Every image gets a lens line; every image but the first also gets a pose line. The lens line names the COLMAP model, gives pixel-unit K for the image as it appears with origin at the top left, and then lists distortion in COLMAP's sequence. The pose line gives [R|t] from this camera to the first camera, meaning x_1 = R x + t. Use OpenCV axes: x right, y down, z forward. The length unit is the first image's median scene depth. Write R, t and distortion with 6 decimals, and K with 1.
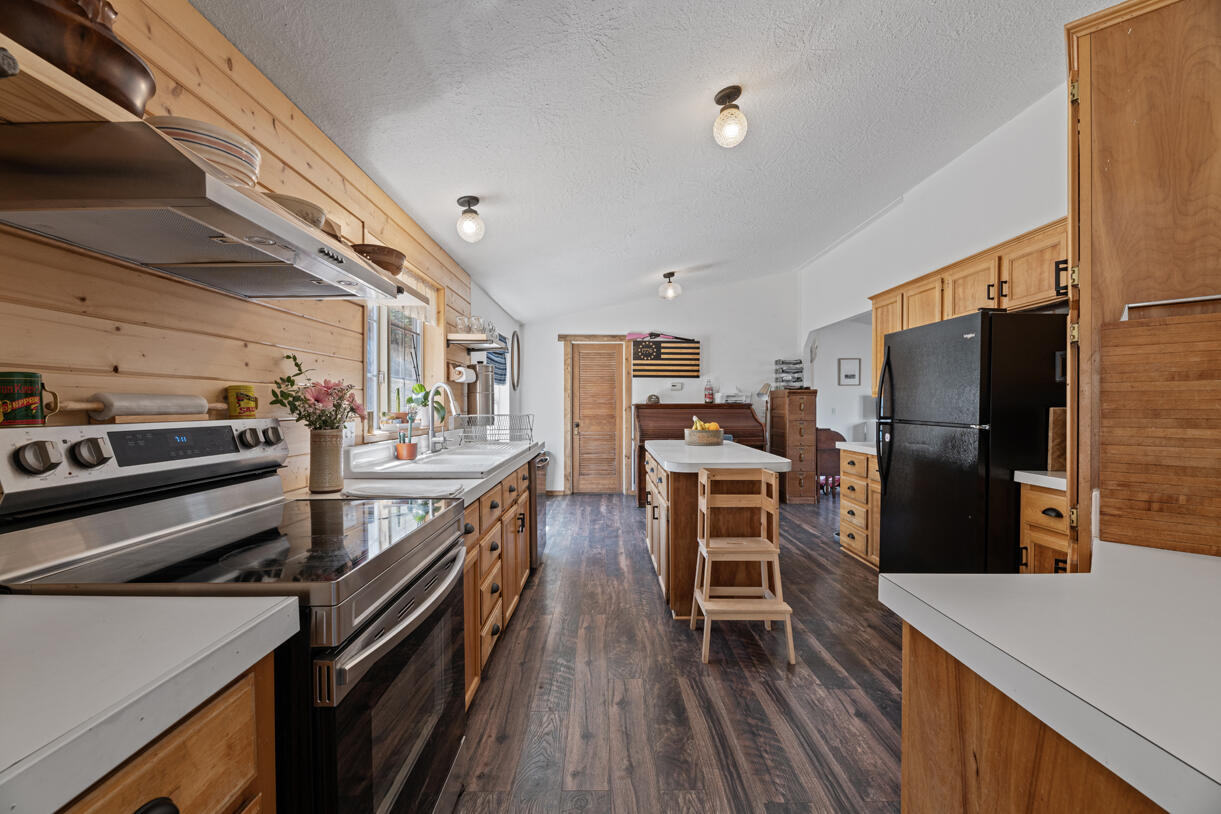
lens RADIAL K [[492.9, 0, 608.8], [0, 492.9, 409.3], [0, 0, 1]] dist [-0.000179, -0.003054]
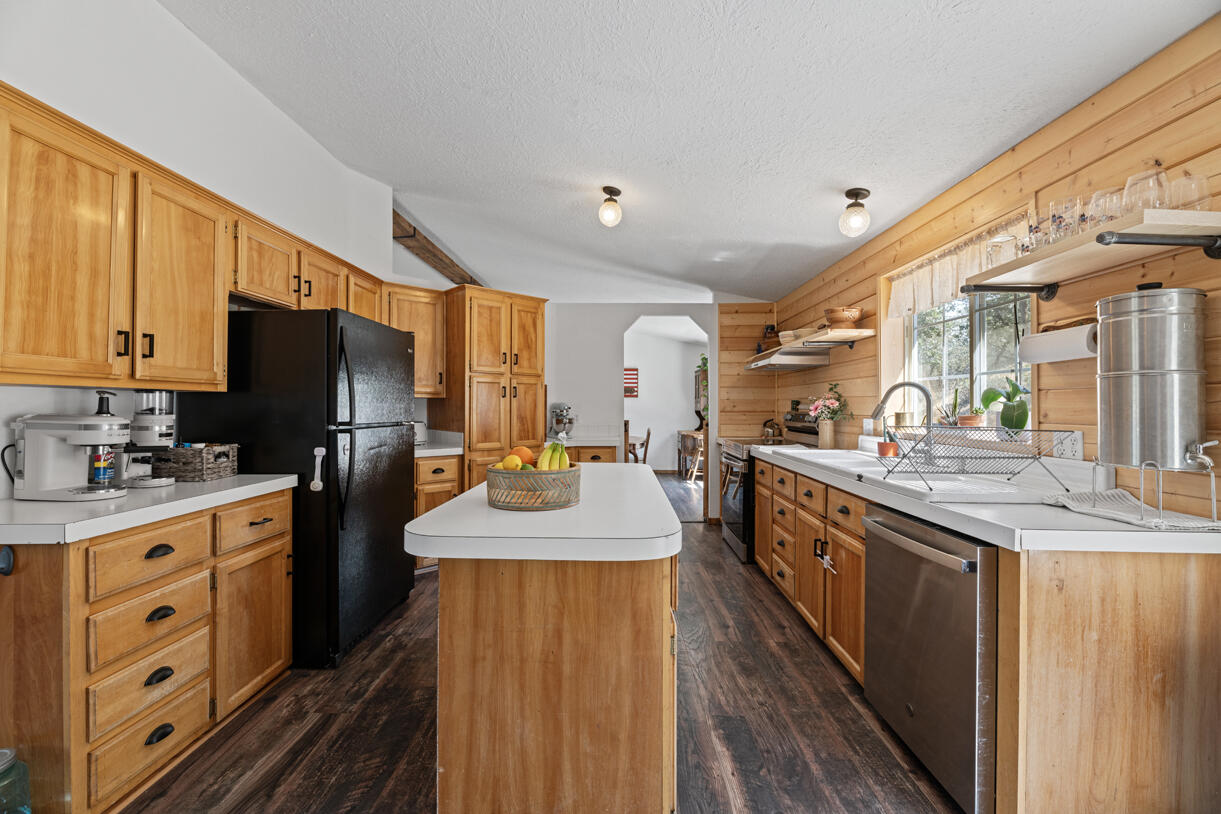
lens RADIAL K [[492.9, 0, 607.8], [0, 492.9, 400.4], [0, 0, 1]] dist [-0.000179, -0.003054]
pose [[-0.999501, -0.002707, 0.031486, 0.215502], [-0.002810, 0.999991, -0.003246, -0.022934], [-0.031477, -0.003333, -0.999499, 2.545943]]
